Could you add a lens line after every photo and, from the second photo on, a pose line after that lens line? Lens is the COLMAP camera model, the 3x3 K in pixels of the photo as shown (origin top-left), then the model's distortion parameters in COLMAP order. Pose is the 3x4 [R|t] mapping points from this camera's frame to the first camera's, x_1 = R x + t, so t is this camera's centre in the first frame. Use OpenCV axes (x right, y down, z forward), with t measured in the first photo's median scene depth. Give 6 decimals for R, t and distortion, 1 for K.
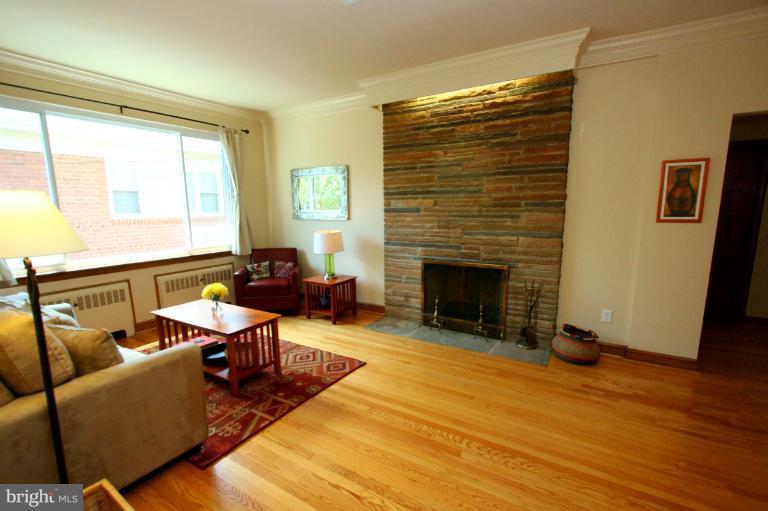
lens RADIAL K [[360.4, 0, 384.9], [0, 360.4, 259.9], [0, 0, 1]] dist [-0.005316, -0.000422]
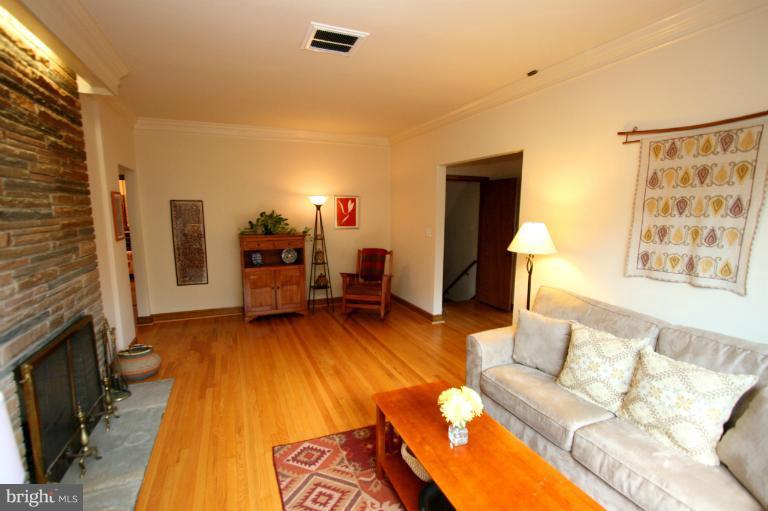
lens RADIAL K [[360.4, 0, 379.7], [0, 360.4, 260.3], [0, 0, 1]] dist [-0.005316, -0.000422]
pose [[-0.807044, -0.076839, 0.585470, -0.661321], [0.093011, 0.962578, 0.254544, -0.263357], [-0.583120, 0.259884, -0.769696, 1.404263]]
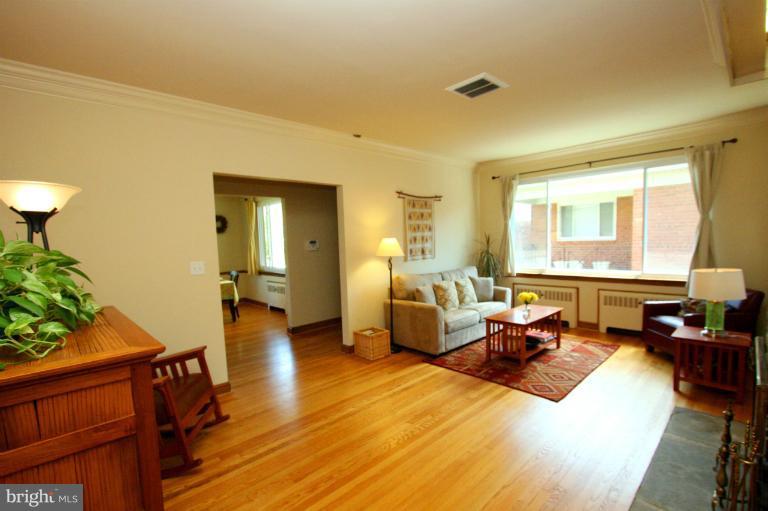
lens RADIAL K [[360.4, 0, 383.3], [0, 360.4, 259.2], [0, 0, 1]] dist [-0.005316, -0.000422]
pose [[-0.267099, 0.073711, -0.960846, 1.012283], [-0.109568, 0.988282, 0.106274, -0.147640], [0.957420, 0.133664, -0.255893, 0.786235]]
